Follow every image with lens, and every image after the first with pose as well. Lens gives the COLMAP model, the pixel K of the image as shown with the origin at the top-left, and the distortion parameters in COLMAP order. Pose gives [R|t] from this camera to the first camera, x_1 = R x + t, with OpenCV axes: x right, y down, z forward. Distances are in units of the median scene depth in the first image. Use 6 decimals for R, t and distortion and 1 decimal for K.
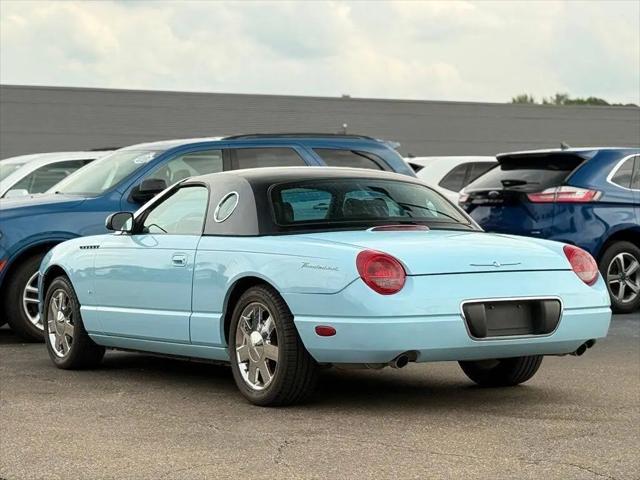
lens RADIAL K [[1520.3, 0, 319.5], [0, 1520.3, 242.4], [0, 0, 1]] dist [0.098452, 0.000000]
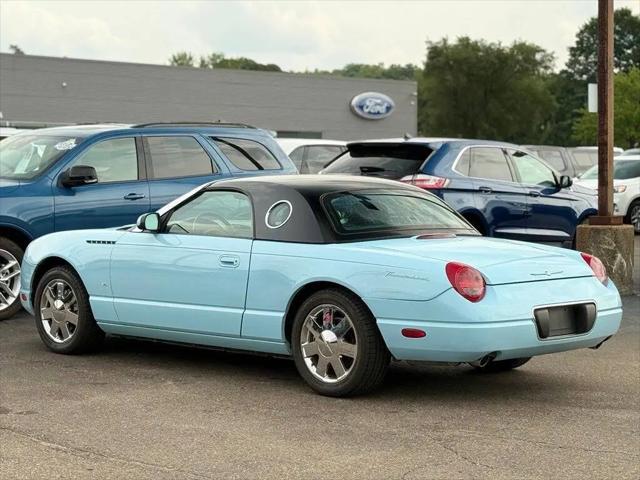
lens RADIAL K [[1407.0, 0, 320.0], [0, 1407.0, 237.1], [0, 0, 1]] dist [0.040689, 0.000000]
pose [[0.972220, 0.006134, 0.233989, -0.279911], [-0.014395, 0.999331, 0.033612, -0.043027], [-0.233626, -0.036047, 0.971658, 0.001430]]
